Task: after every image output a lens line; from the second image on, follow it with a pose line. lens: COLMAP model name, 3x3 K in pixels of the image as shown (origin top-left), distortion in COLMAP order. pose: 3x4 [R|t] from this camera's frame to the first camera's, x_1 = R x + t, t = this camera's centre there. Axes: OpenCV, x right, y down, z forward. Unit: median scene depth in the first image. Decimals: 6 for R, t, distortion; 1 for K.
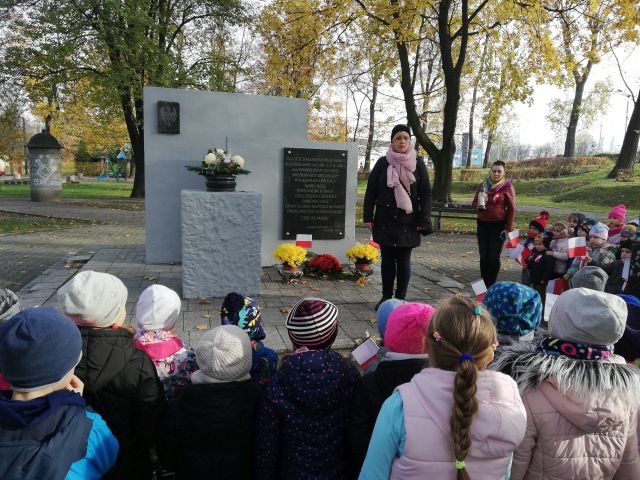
lens RADIAL K [[486.7, 0, 330.6], [0, 486.7, 239.5], [0, 0, 1]] dist [0.049261, -0.053842]
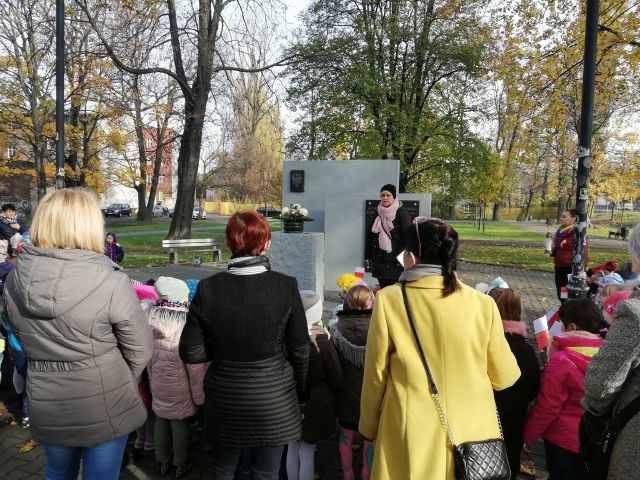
lens RADIAL K [[490.4, 0, 321.0], [0, 490.4, 238.3], [0, 0, 1]] dist [0.043423, -0.045597]
pose [[0.824618, 0.025359, -0.565121, 0.143762], [-0.073672, 0.995301, -0.062839, 0.000541], [0.560872, 0.093452, 0.822611, -0.032341]]
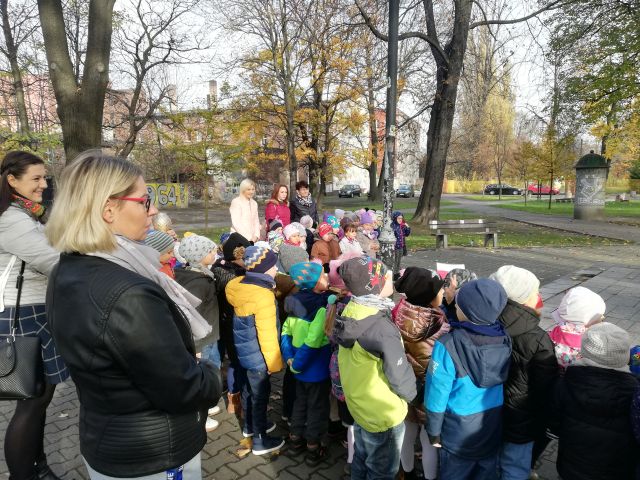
lens RADIAL K [[488.8, 0, 304.4], [0, 488.8, 237.7], [0, 0, 1]] dist [0.001251, -0.004631]
pose [[0.485206, 0.063521, -0.872089, 0.031758], [-0.098146, 0.995012, 0.017869, 0.001236], [0.868874, 0.076922, 0.489020, -0.017093]]
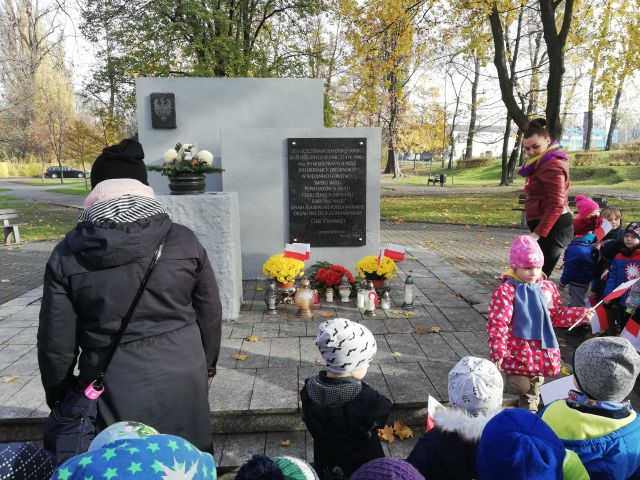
lens RADIAL K [[491.1, 0, 322.1], [0, 491.1, 237.7], [0, 0, 1]] dist [0.039056, -0.038357]
pose [[0.974674, -0.003293, -0.223606, 0.040527], [0.005948, 0.999920, 0.011203, -0.006975], [0.223551, -0.012249, 0.974615, 0.049338]]
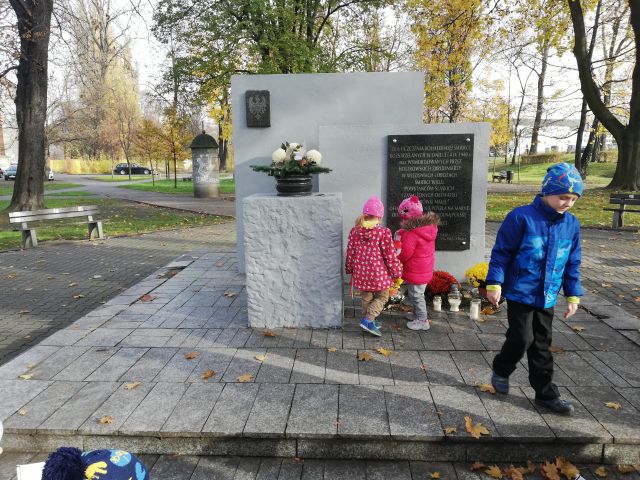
lens RADIAL K [[491.1, 0, 322.1], [0, 491.1, 237.7], [0, 0, 1]] dist [0.039056, -0.038357]
pose [[0.945542, 0.011655, -0.325291, 0.017732], [-0.005901, 0.999808, 0.018668, -0.009582], [0.325446, -0.015732, 0.945430, 0.053857]]
